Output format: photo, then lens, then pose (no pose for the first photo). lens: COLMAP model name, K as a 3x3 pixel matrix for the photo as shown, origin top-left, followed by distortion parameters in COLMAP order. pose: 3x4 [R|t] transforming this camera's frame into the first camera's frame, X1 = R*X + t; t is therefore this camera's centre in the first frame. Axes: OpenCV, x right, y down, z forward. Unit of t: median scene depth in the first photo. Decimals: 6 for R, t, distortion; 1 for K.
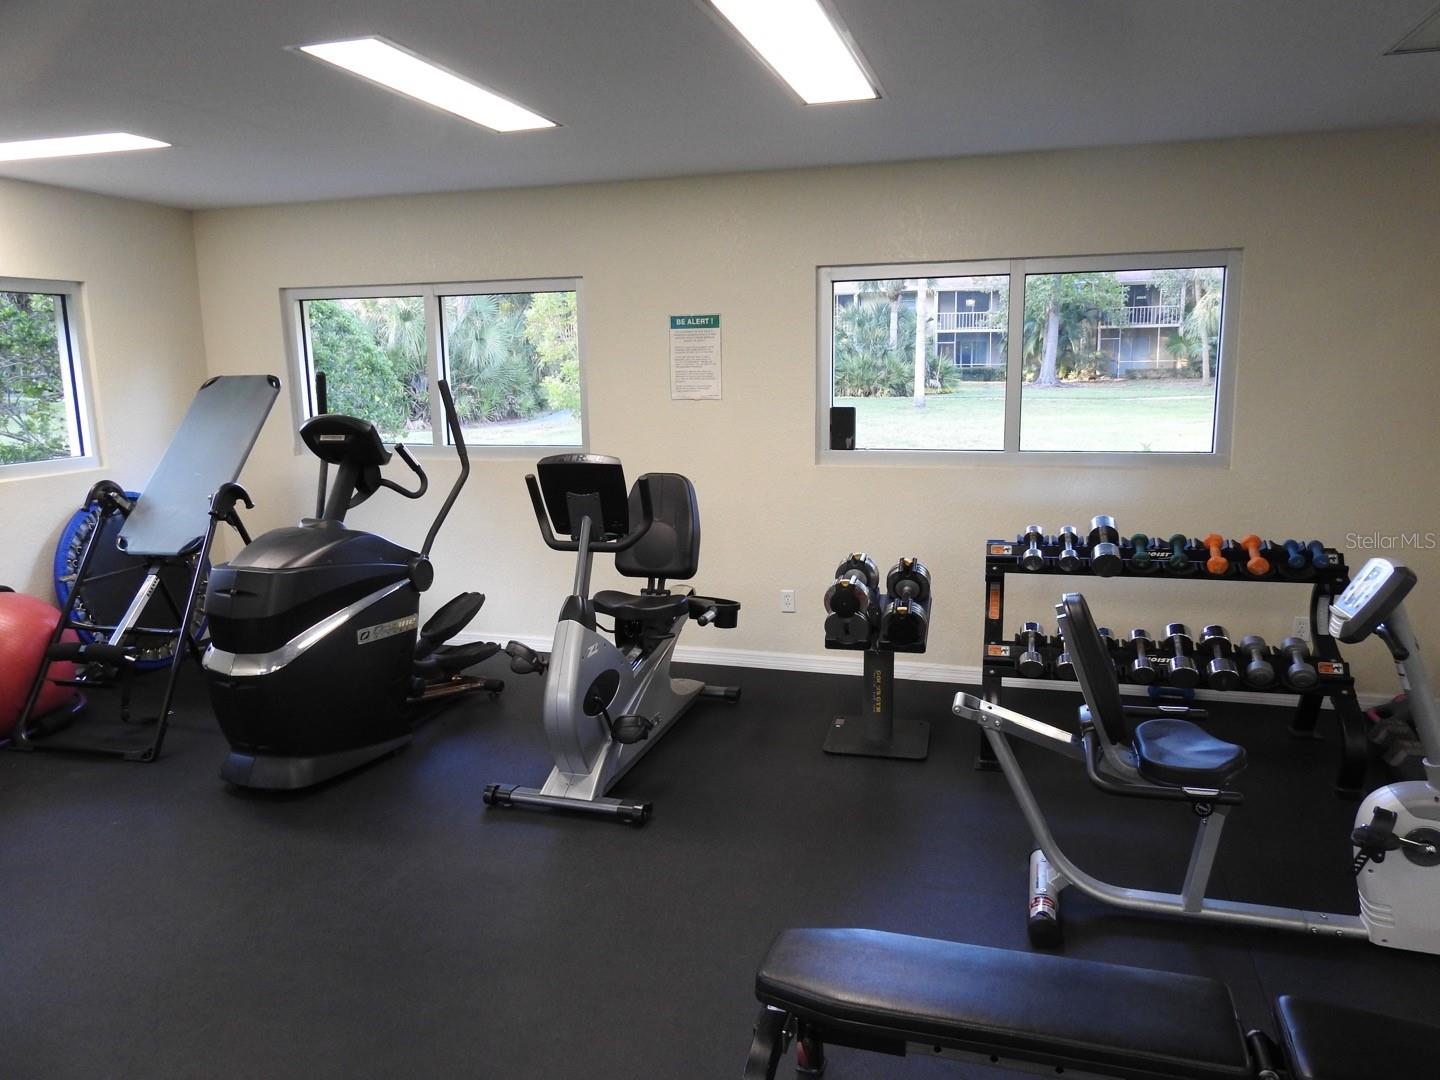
lens RADIAL K [[1032.3, 0, 719.9], [0, 1032.3, 538.4], [0, 0, 1]] dist [-0.001626, 0.002748]
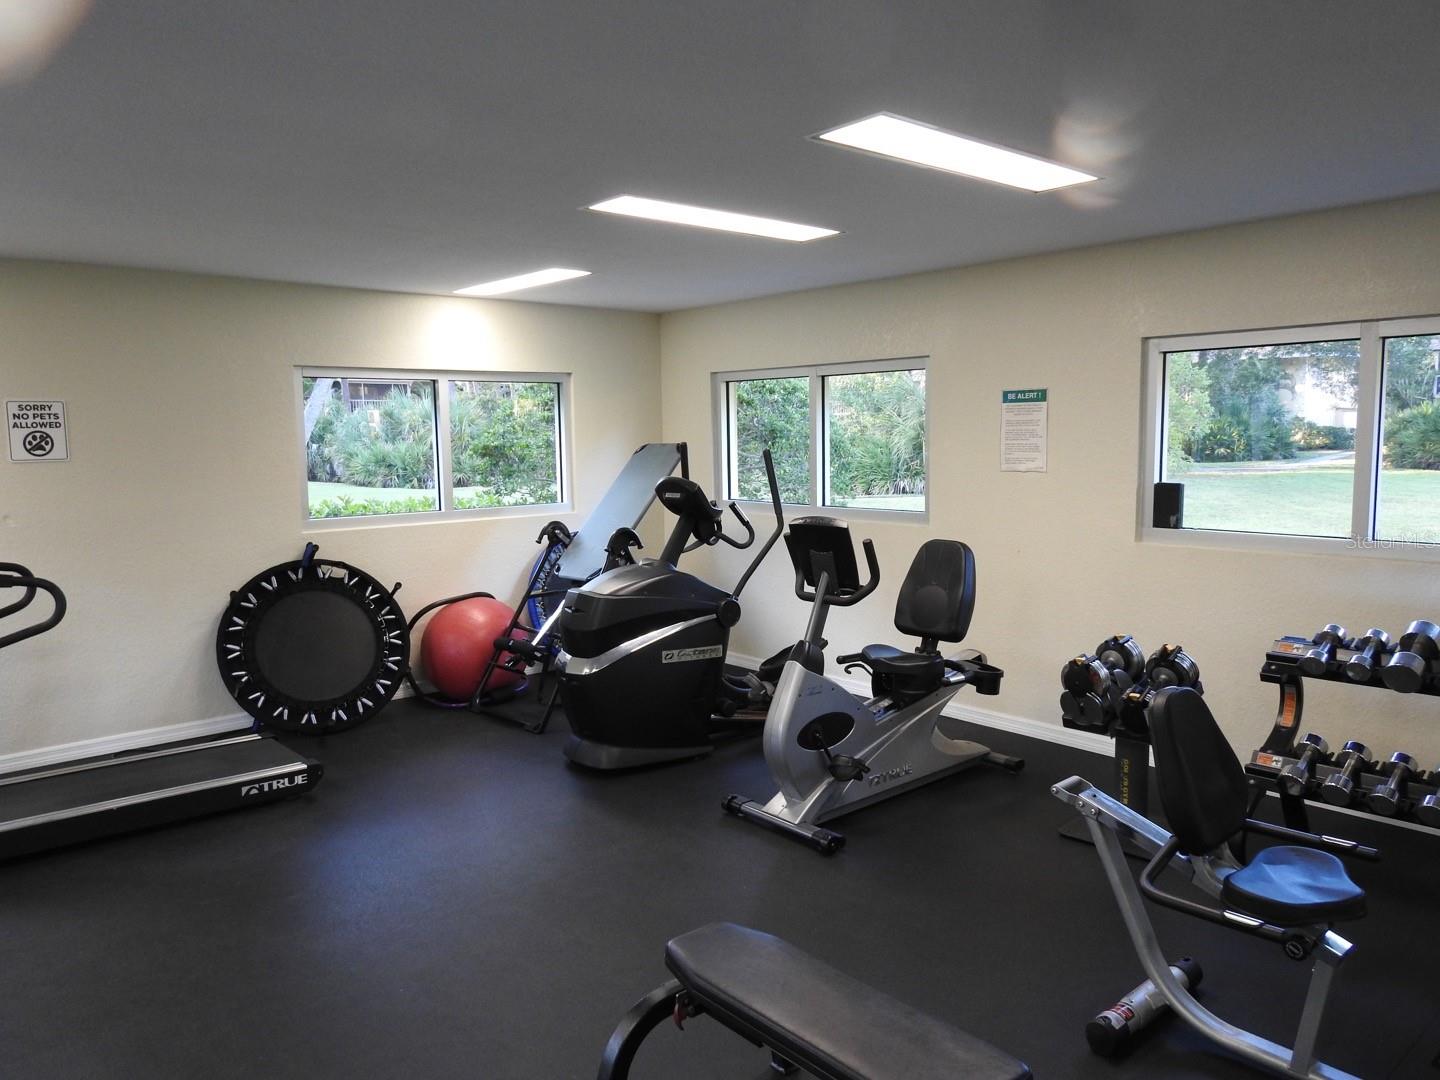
lens RADIAL K [[1032.3, 0, 719.9], [0, 1032.3, 538.4], [0, 0, 1]] dist [-0.001626, 0.002748]
pose [[0.845591, 0.058598, -0.530606, 0.318628], [-0.091491, 0.995158, -0.035902, -0.005988], [0.525933, 0.078904, 0.846858, -0.016180]]
